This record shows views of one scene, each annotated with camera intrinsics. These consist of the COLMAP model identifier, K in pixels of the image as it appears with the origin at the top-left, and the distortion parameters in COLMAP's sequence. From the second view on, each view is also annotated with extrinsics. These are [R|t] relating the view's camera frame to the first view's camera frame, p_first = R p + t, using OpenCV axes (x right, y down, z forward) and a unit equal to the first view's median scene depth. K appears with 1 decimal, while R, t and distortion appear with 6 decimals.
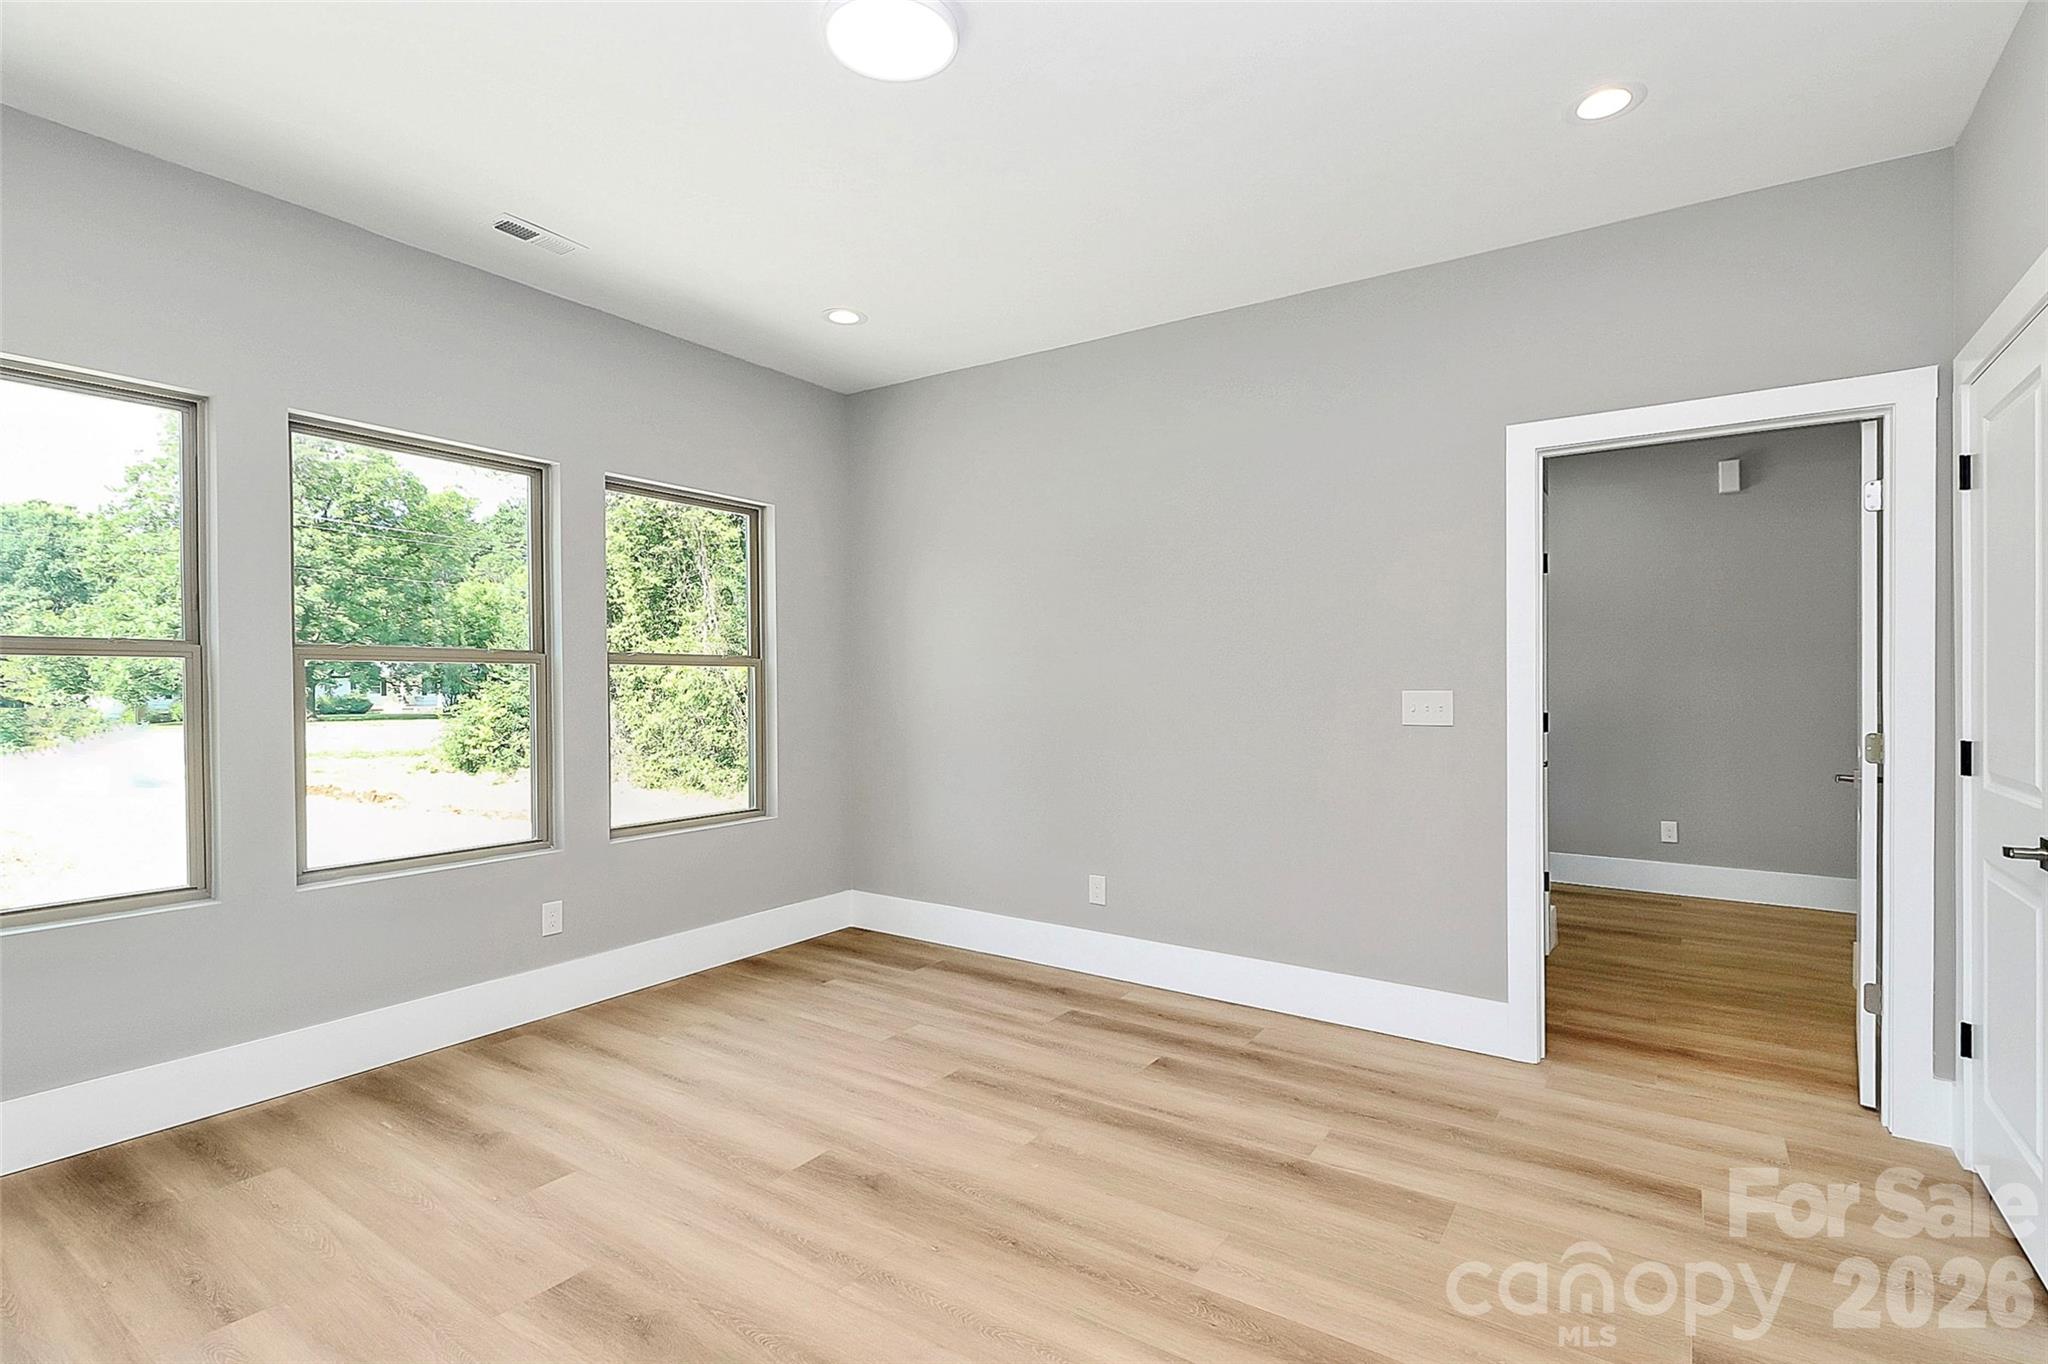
lens RADIAL K [[990.2, 0, 1022.9], [0, 990.2, 673.1], [0, 0, 1]] dist [0.032603, -0.022564]
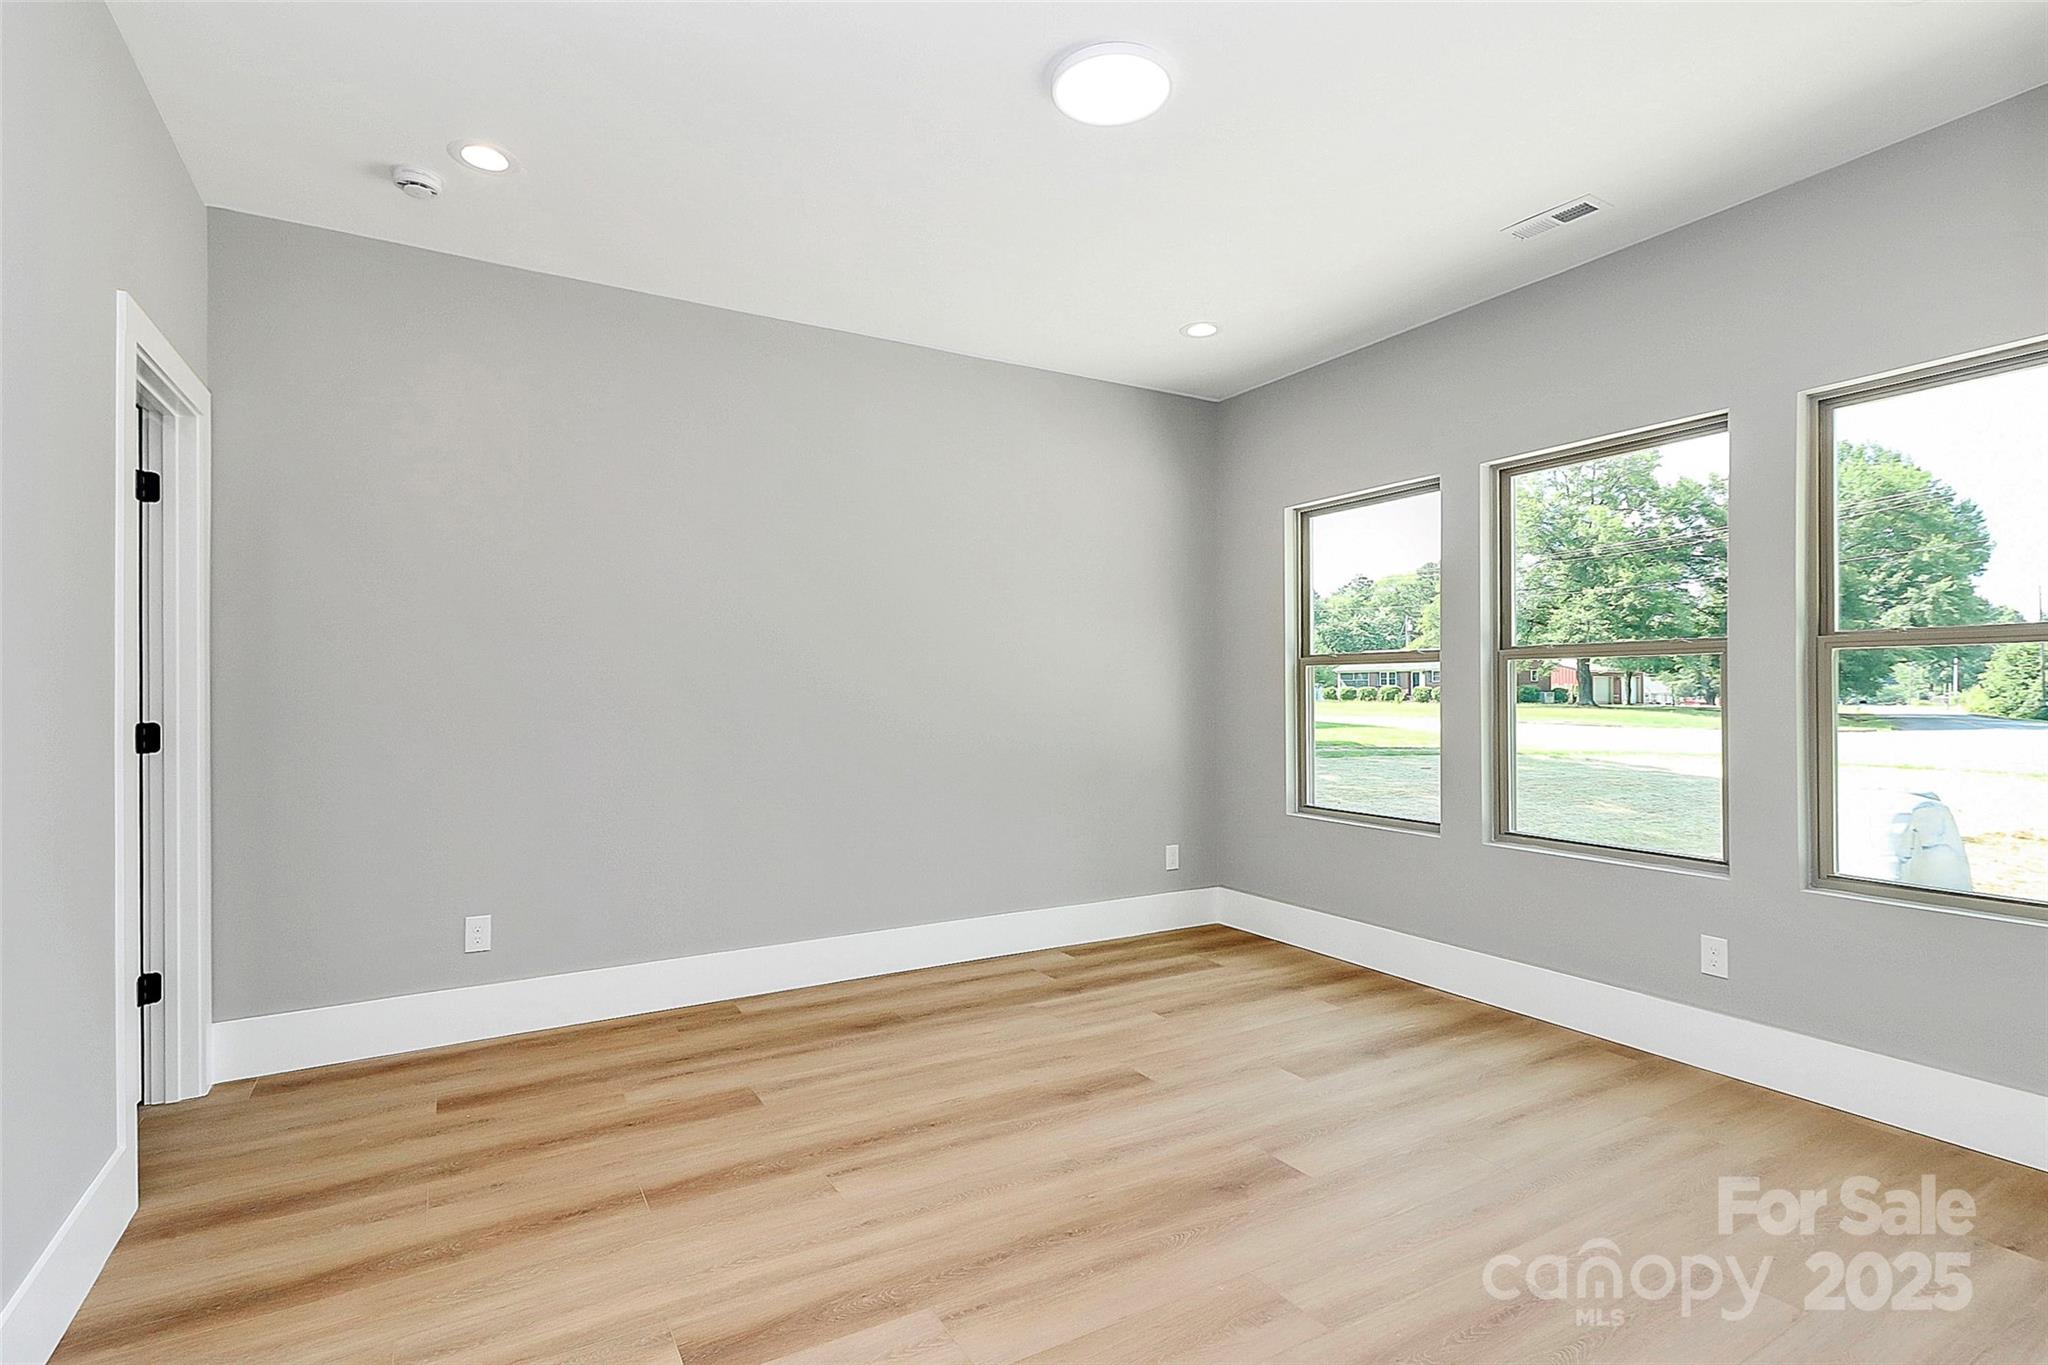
lens RADIAL K [[990.2, 0, 1022.9], [0, 990.2, 673.6], [0, 0, 1]] dist [0.032603, -0.022564]
pose [[-0.435522, -0.018860, -0.899981, 0.677980], [0.007925, 0.999661, -0.024784, 0.025509], [0.900143, -0.017927, -0.435225, 1.031049]]
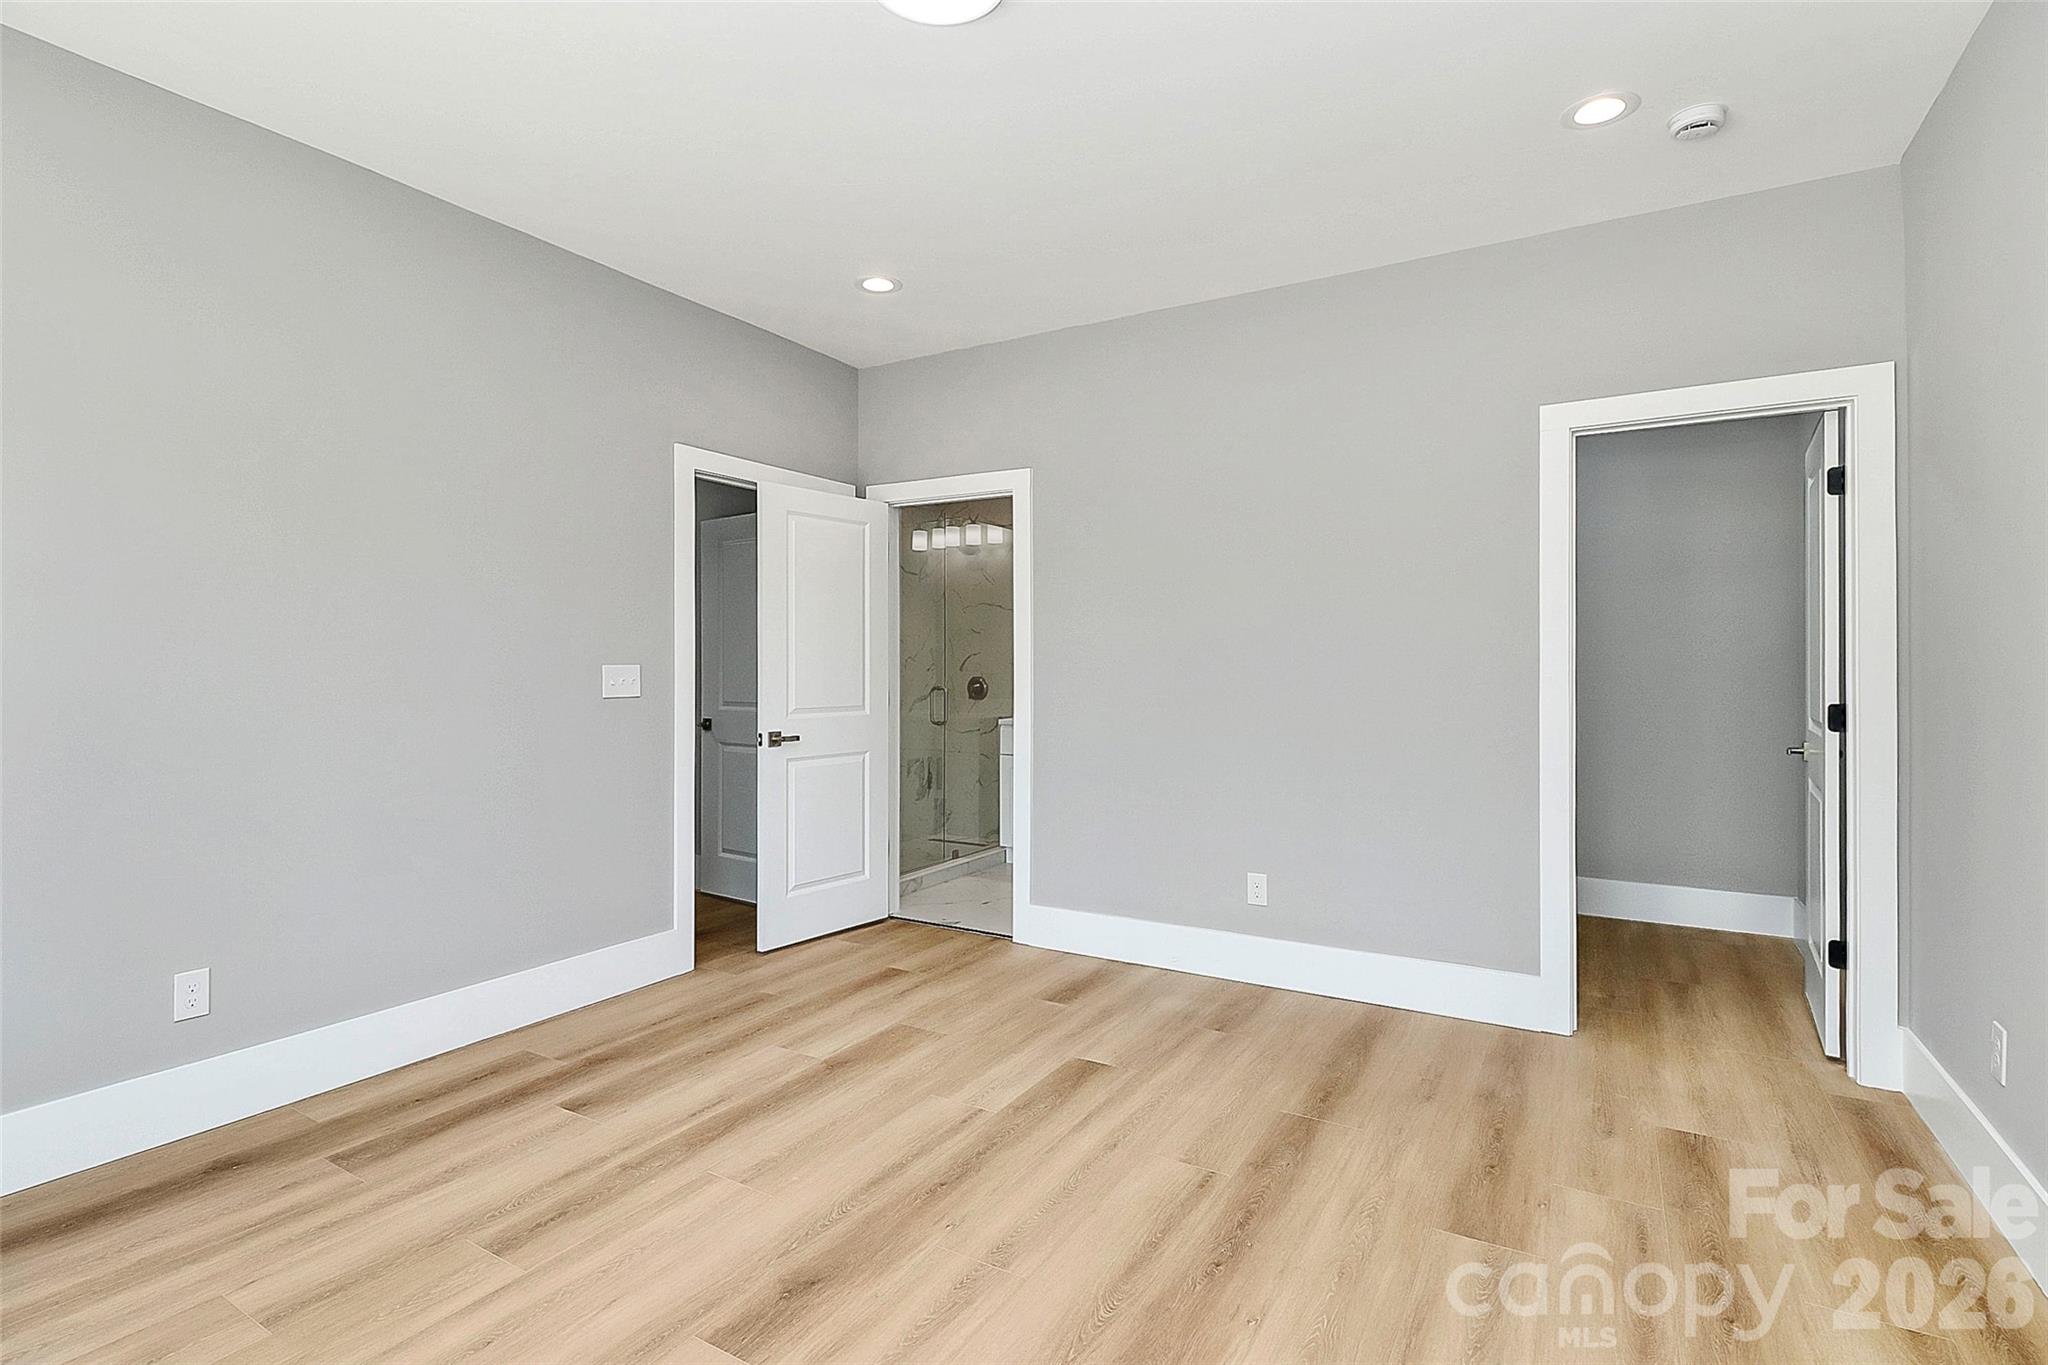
lens RADIAL K [[990.2, 0, 1022.9], [0, 990.2, 673.6], [0, 0, 1]] dist [0.032603, -0.022564]
pose [[-0.062213, -0.009229, 0.998020, -0.781981], [-0.007016, 0.999937, 0.008809, 0.014533], [-0.998038, -0.006455, -0.062274, 0.723287]]
